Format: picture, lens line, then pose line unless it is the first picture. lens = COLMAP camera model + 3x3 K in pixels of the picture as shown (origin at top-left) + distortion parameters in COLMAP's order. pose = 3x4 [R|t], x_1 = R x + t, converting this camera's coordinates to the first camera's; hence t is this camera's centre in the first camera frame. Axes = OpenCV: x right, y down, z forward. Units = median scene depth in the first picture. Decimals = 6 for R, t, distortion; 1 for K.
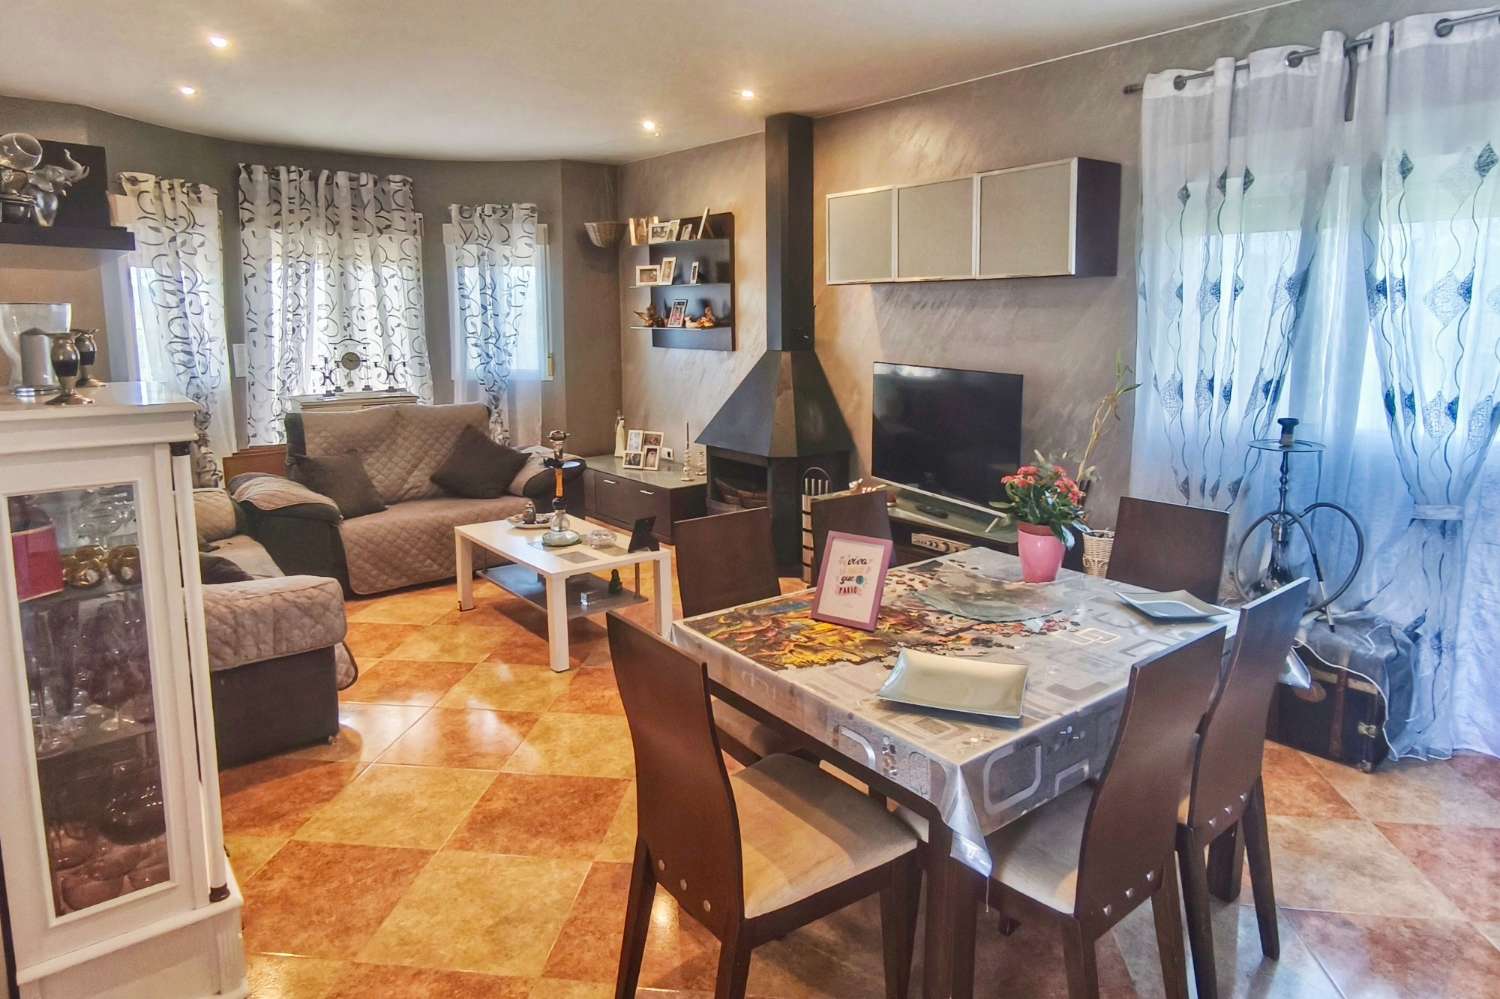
lens RADIAL K [[910.4, 0, 748.3], [0, 910.4, 421.9], [0, 0, 1]] dist [-0.001969, 0.002109]
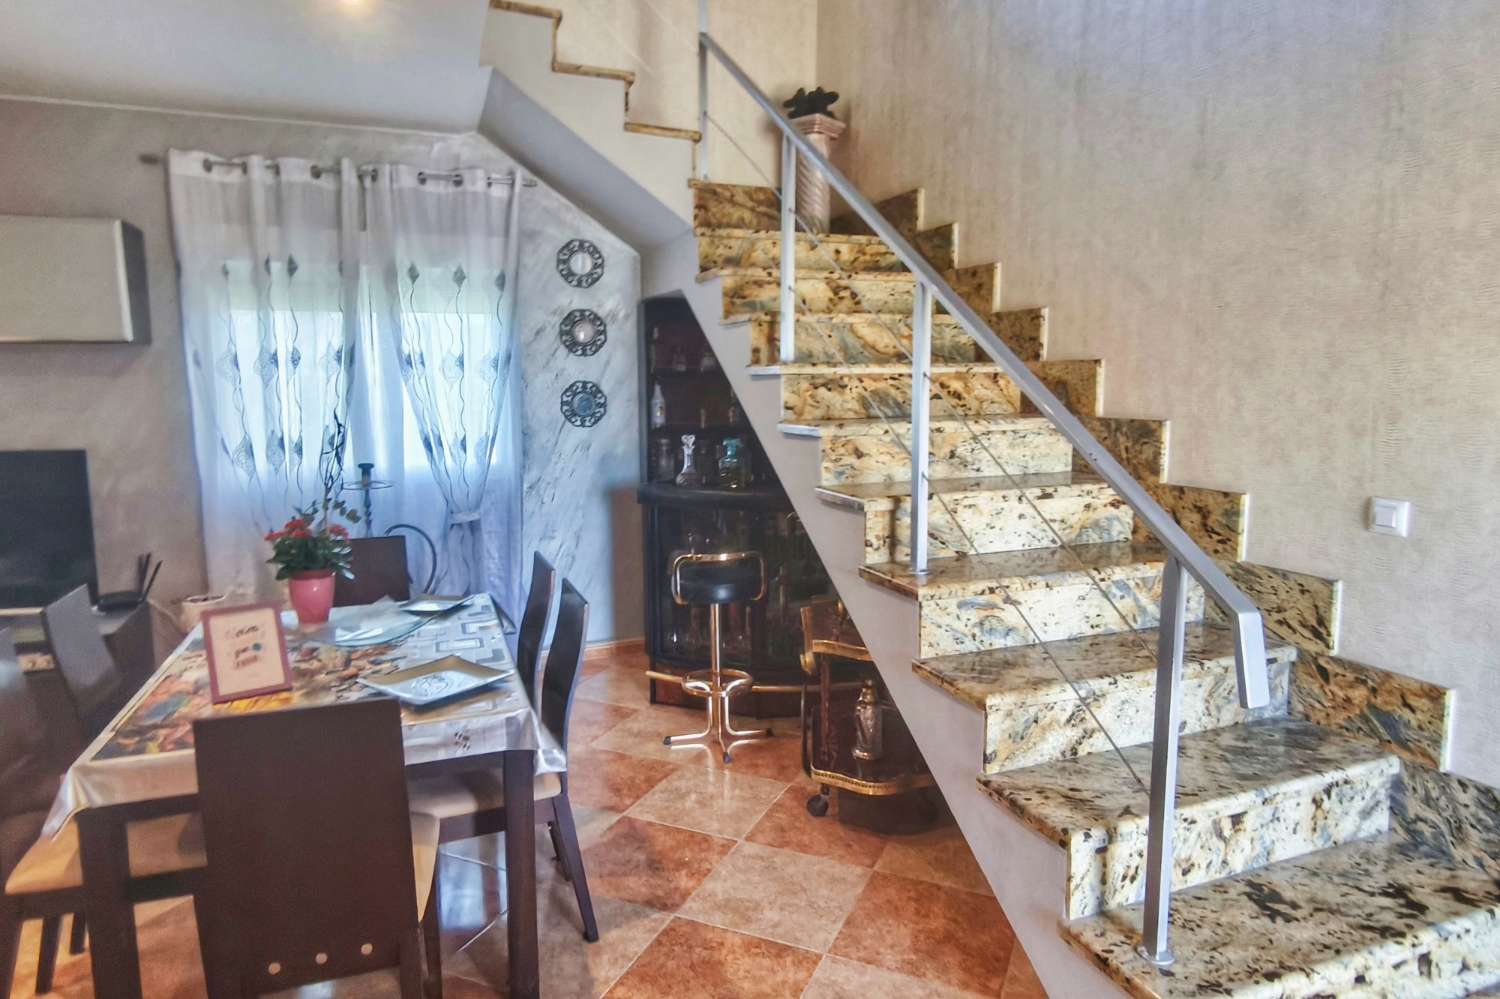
lens RADIAL K [[904.6, 0, 755.7], [0, 904.6, 471.6], [0, 0, 1]] dist [-0.005825, -0.000822]
pose [[0.296805, -0.100797, 0.949603, -0.307879], [0.118425, 0.990623, 0.068136, -0.009608], [-0.947566, 0.092234, 0.305959, 0.078523]]
